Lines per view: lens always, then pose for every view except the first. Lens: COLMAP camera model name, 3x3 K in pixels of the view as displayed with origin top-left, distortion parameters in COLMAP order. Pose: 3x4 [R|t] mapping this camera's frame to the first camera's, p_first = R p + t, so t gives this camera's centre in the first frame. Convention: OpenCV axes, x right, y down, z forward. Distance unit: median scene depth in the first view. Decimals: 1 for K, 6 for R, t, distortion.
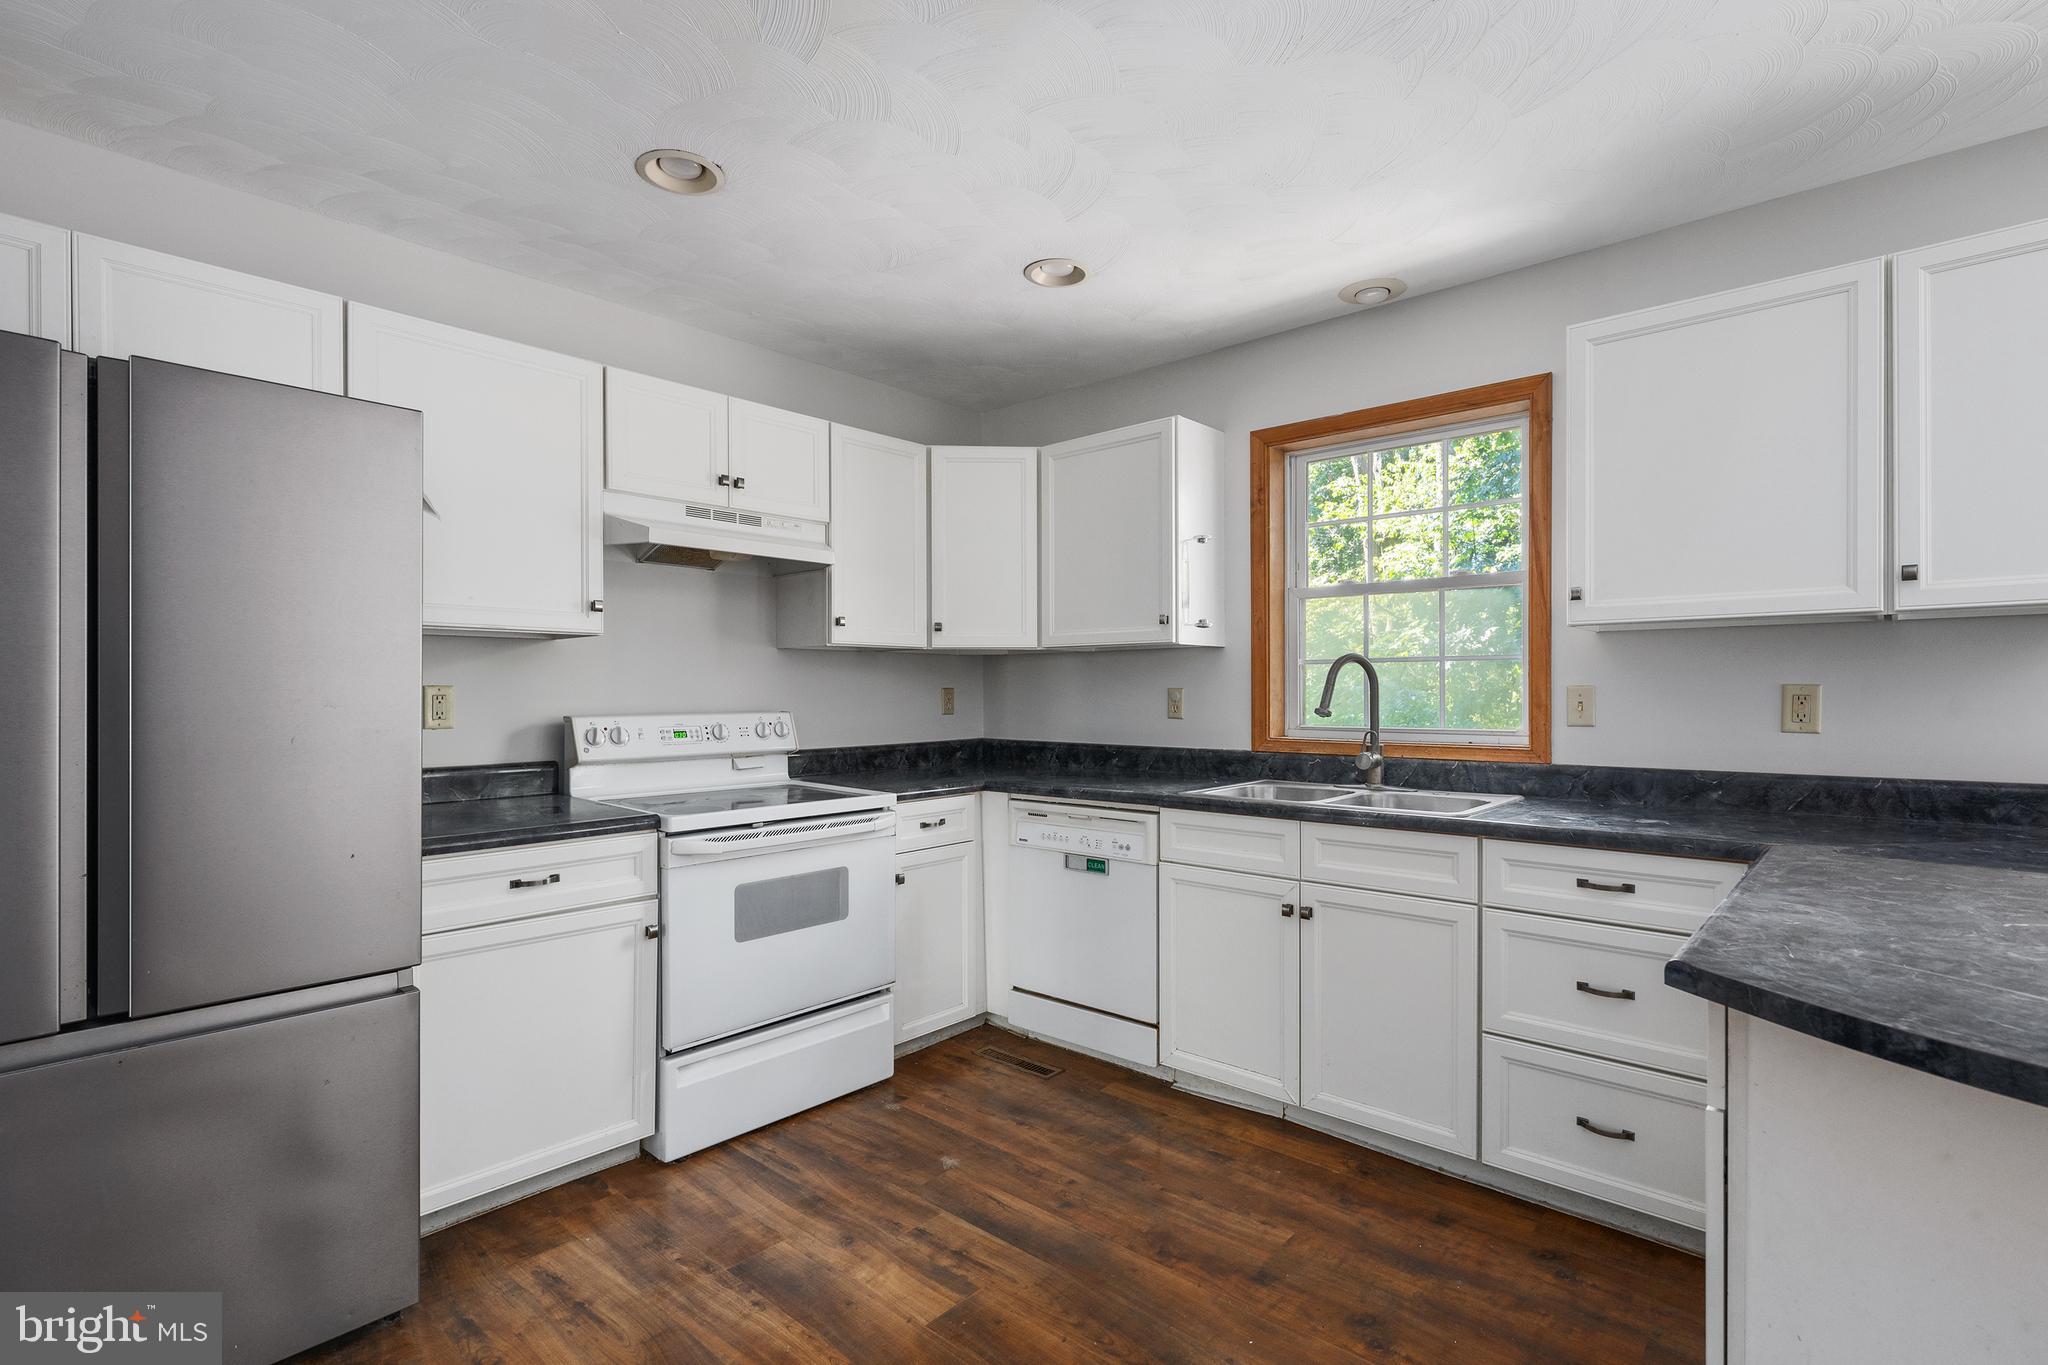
lens RADIAL K [[965.9, 0, 1024.5], [0, 965.9, 696.8], [0, 0, 1]] dist [-0.006277, 0.003846]
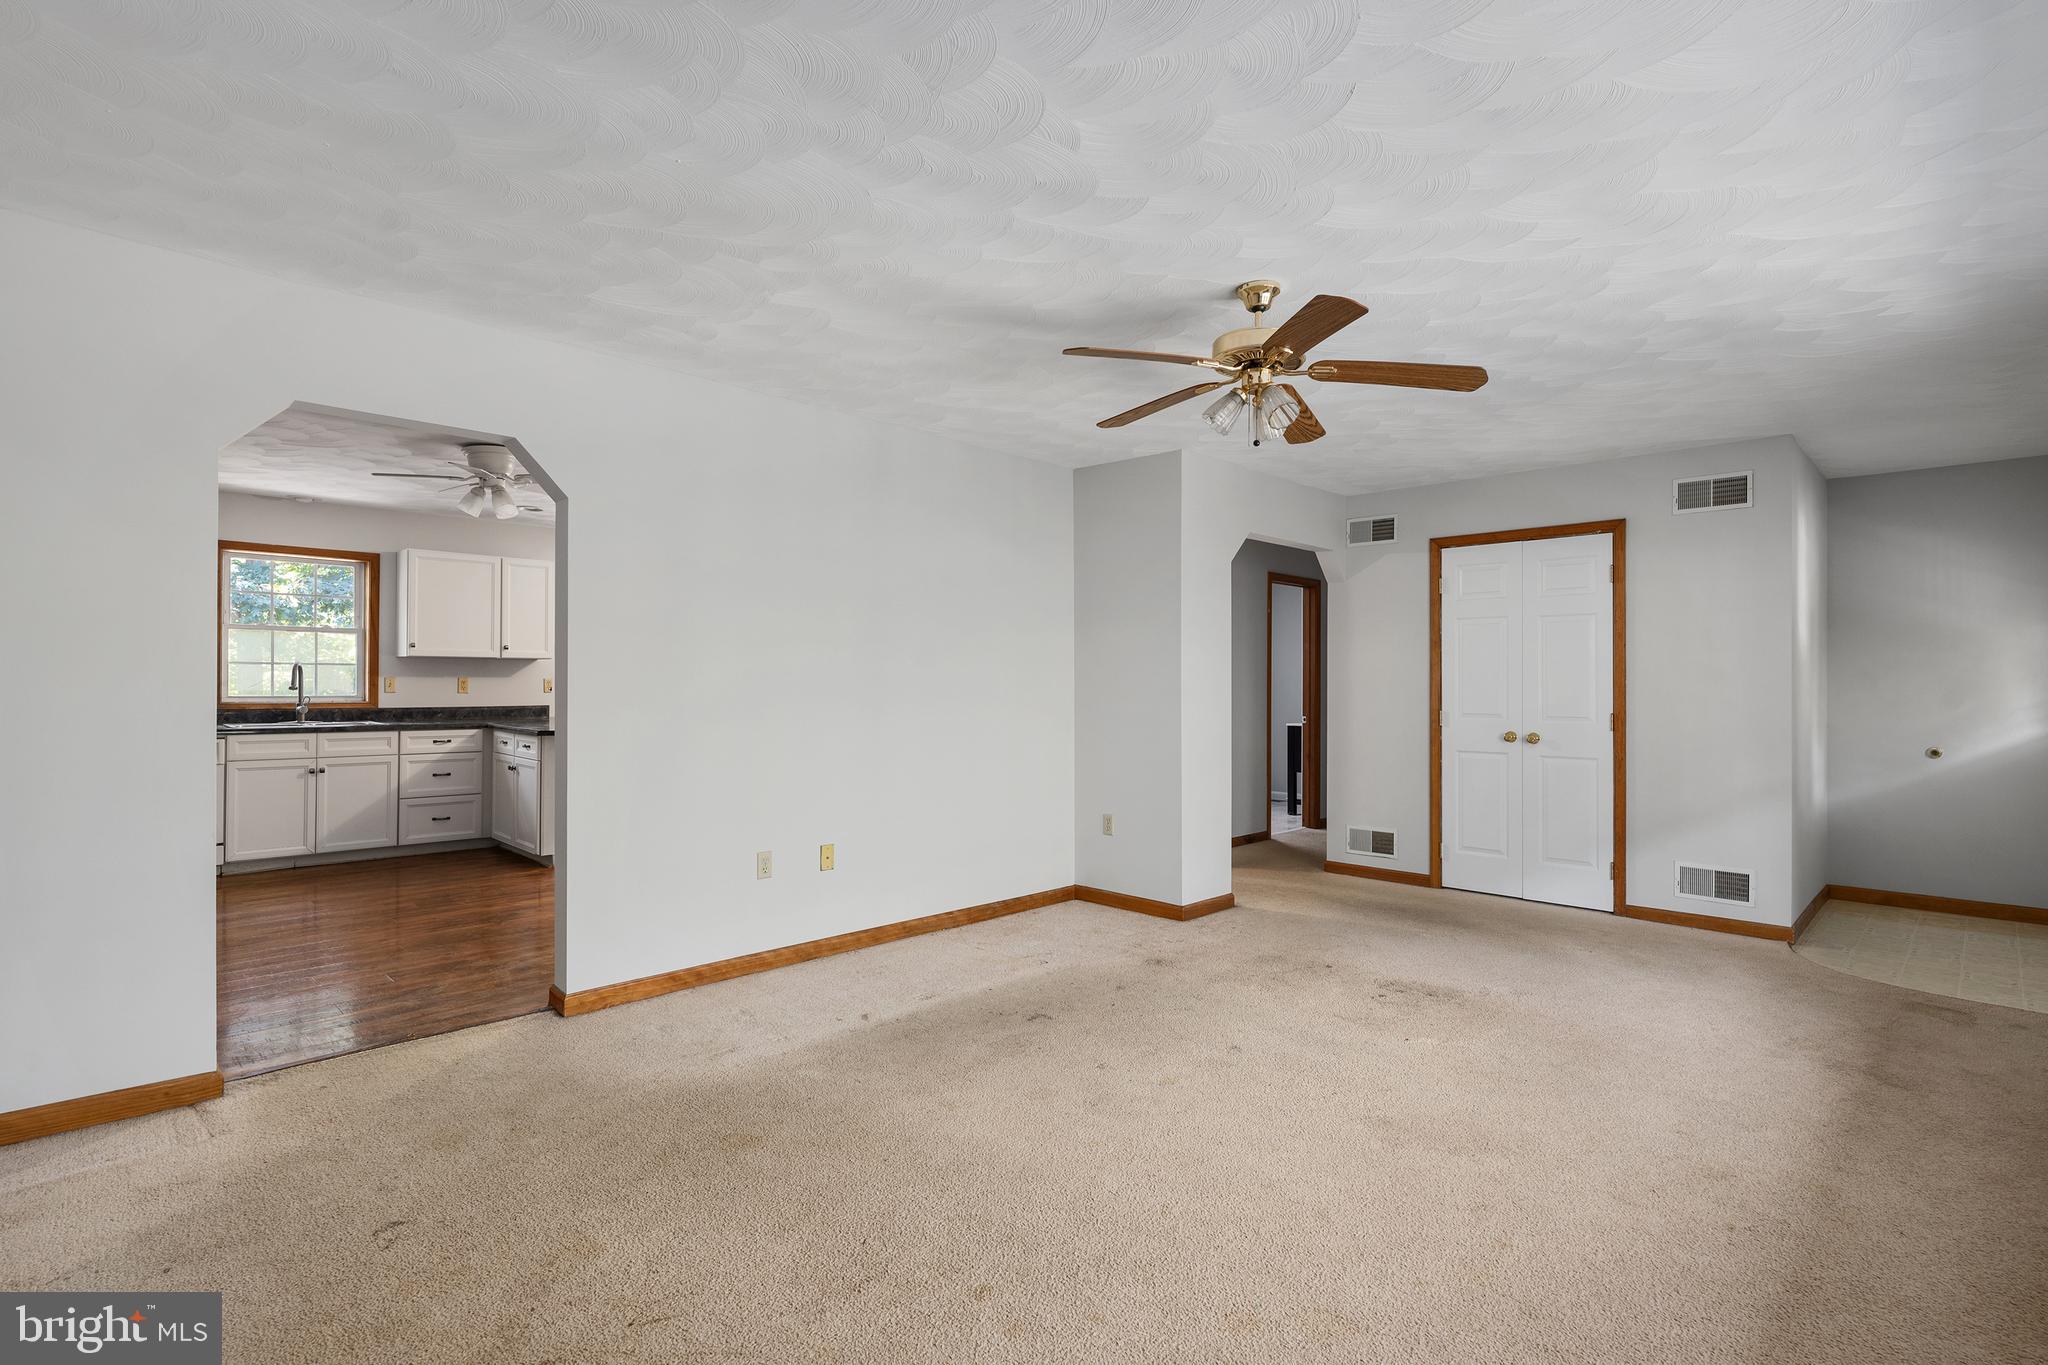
lens RADIAL K [[965.9, 0, 1016.9], [0, 965.9, 674.5], [0, 0, 1]] dist [-0.006277, 0.003846]
pose [[0.055806, 0.007854, 0.998411, -1.851003], [-0.002883, 0.999966, -0.007705, -0.002981], [-0.998437, -0.002448, 0.055827, -0.798675]]
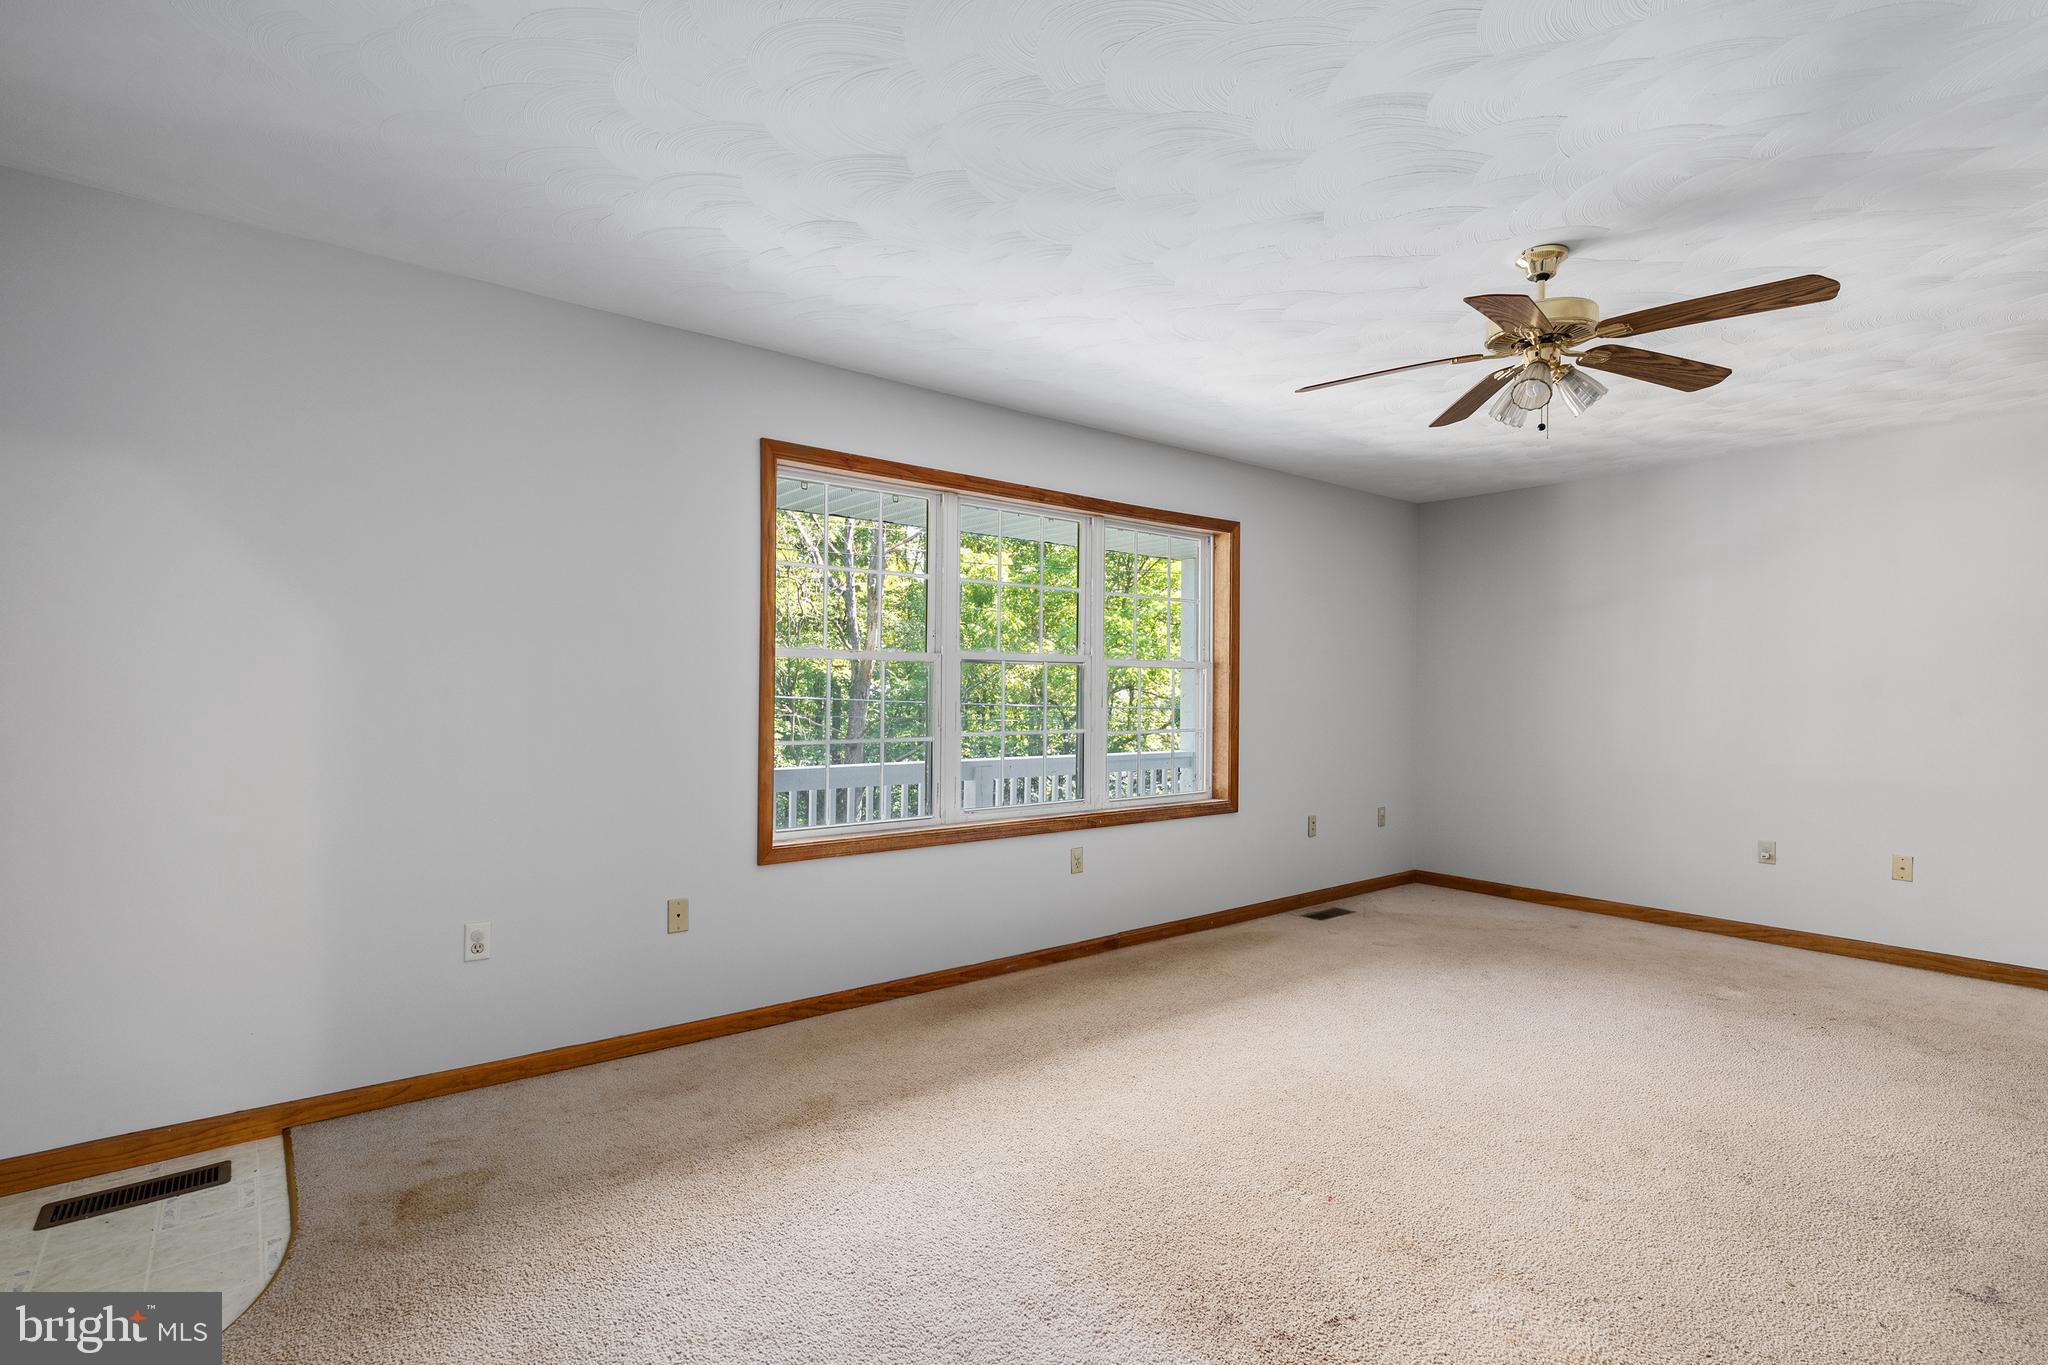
lens RADIAL K [[965.9, 0, 1018.2], [0, 965.9, 686.2], [0, 0, 1]] dist [-0.006277, 0.003846]
pose [[-0.171336, -0.011937, -0.985140, 0.194345], [-0.009475, 0.999900, -0.010468, 0.008421], [0.985167, 0.007541, -0.171432, -1.334491]]
